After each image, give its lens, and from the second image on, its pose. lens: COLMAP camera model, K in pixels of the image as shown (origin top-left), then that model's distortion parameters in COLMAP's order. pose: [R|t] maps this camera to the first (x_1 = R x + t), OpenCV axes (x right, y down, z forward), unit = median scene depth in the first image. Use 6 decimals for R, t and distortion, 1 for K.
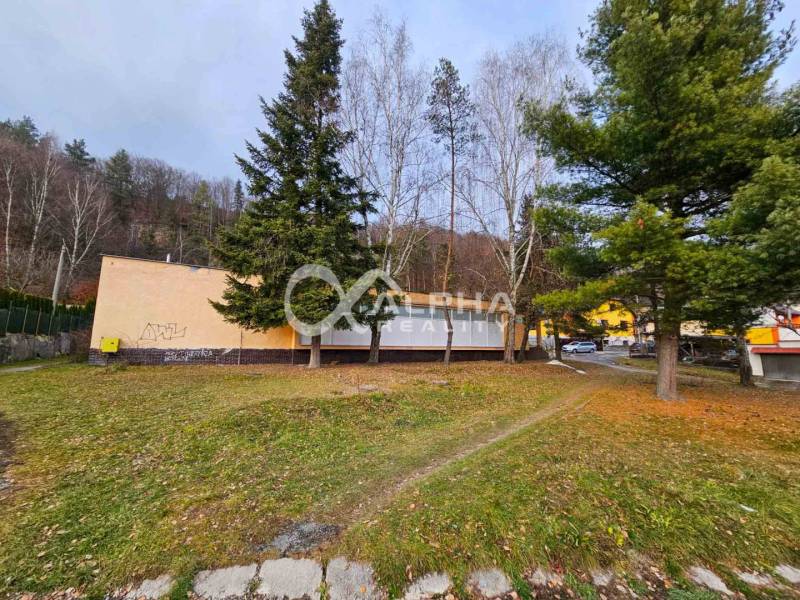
lens RADIAL K [[323.0, 0, 400.0], [0, 323.0, 300.0], [0, 0, 1]] dist [-0.017474, -0.000100]
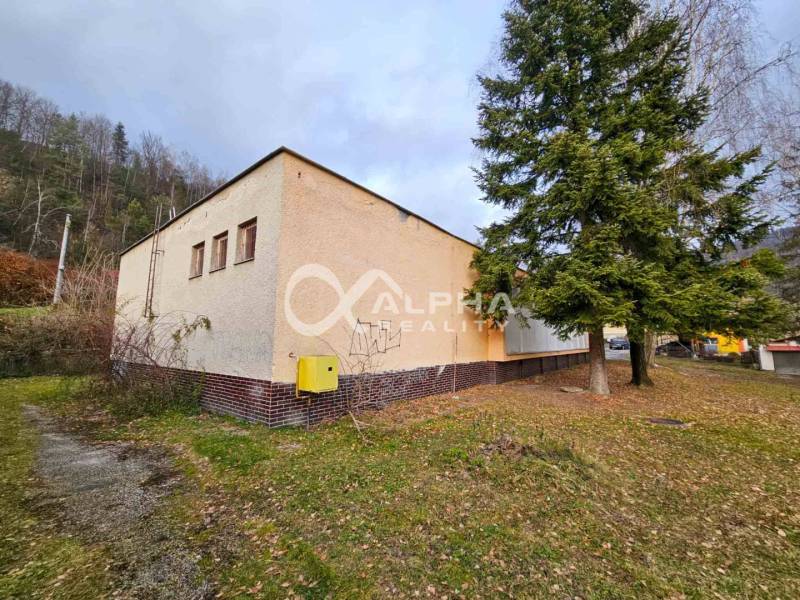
lens RADIAL K [[323.2, 0, 402.4], [0, 323.2, 303.3], [0, 0, 1]] dist [0.000710, -0.000206]
pose [[0.939165, 0.027707, 0.342346, -0.800937], [-0.032372, 0.999445, 0.007917, 0.039127], [-0.341936, -0.018518, 0.939541, 0.488832]]
